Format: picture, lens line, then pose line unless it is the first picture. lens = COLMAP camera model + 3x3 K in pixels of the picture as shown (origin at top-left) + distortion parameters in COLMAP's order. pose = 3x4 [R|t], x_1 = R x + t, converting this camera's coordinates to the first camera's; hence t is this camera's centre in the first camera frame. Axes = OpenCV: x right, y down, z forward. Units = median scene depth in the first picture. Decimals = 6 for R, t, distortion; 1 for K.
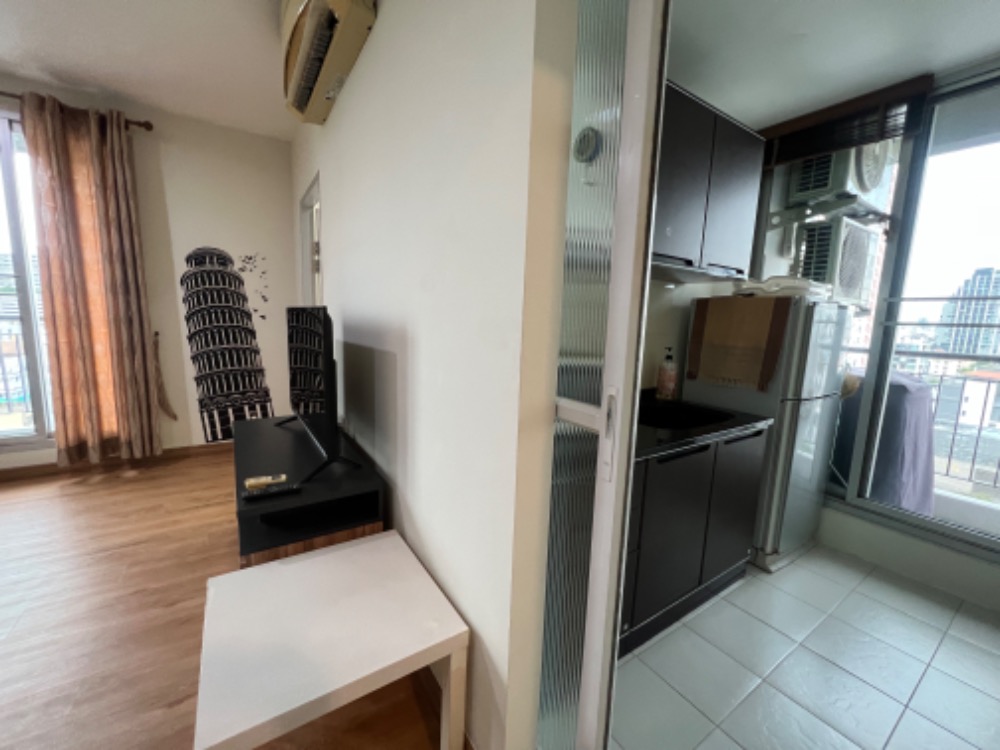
lens RADIAL K [[399.6, 0, 500.0], [0, 399.6, 375.0], [0, 0, 1]] dist [0.000956, 0.000289]
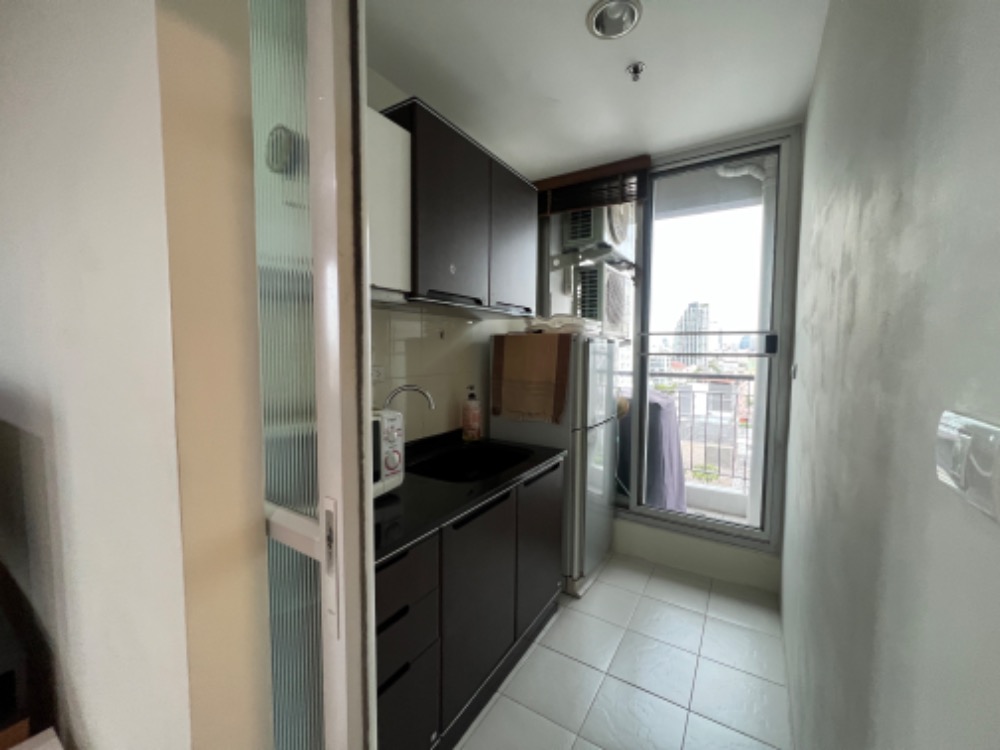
lens RADIAL K [[399.6, 0, 500.0], [0, 399.6, 375.0], [0, 0, 1]] dist [0.000956, 0.000289]
pose [[0.913507, -0.056828, 0.402835, 0.099745], [0.083333, 0.995338, -0.048561, -0.042622], [-0.398198, 0.077930, 0.913983, 0.087228]]
